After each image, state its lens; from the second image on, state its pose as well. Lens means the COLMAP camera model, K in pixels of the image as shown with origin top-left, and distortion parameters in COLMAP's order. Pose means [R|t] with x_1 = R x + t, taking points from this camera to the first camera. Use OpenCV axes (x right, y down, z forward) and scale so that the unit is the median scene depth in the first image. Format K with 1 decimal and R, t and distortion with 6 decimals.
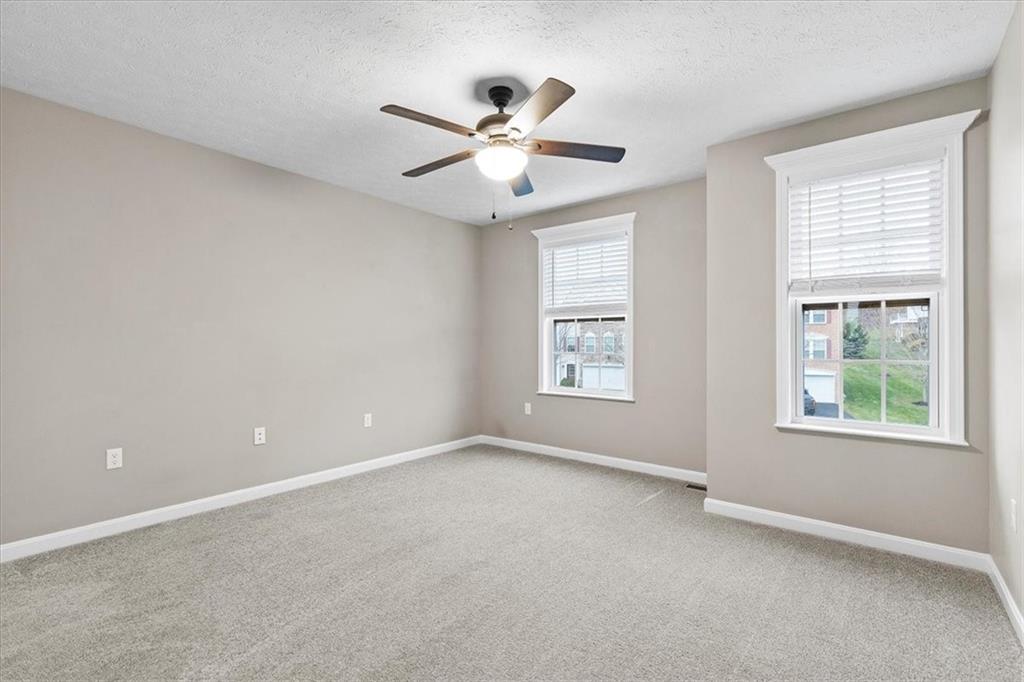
lens RADIAL K [[463.6, 0, 508.5], [0, 463.6, 342.2], [0, 0, 1]] dist [0.002100, -0.000073]
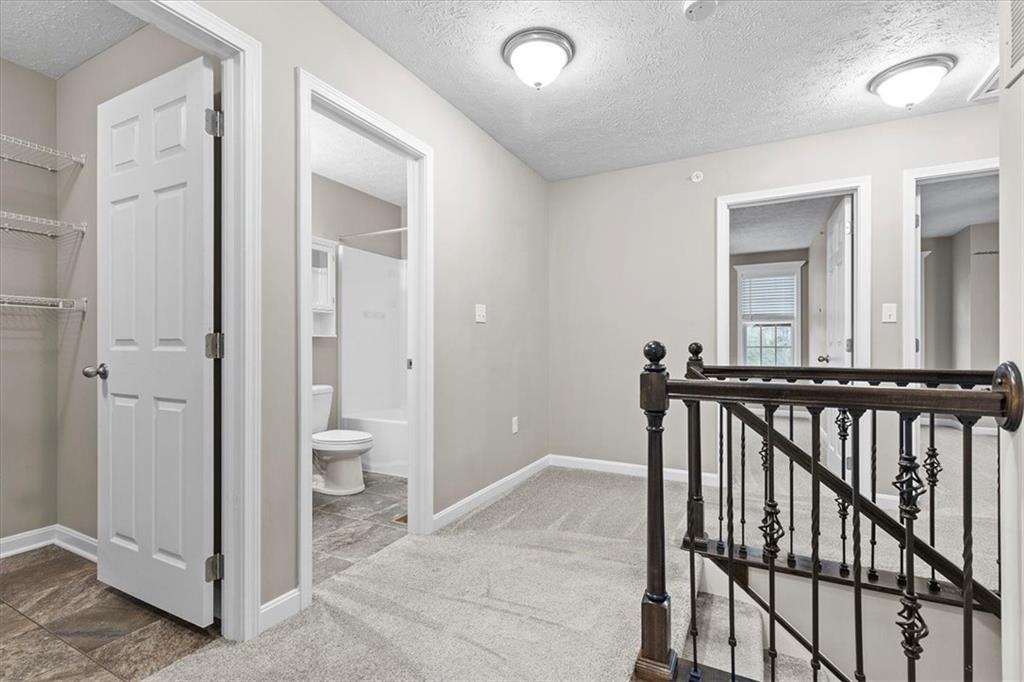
lens RADIAL K [[463.6, 0, 516.9], [0, 463.6, 340.8], [0, 0, 1]] dist [0.002100, -0.000073]
pose [[0.980373, 0.000936, 0.197147, -1.395411], [-0.002195, 0.999979, 0.006170, 0.003557], [-0.197137, -0.006482, 0.980354, -1.565076]]
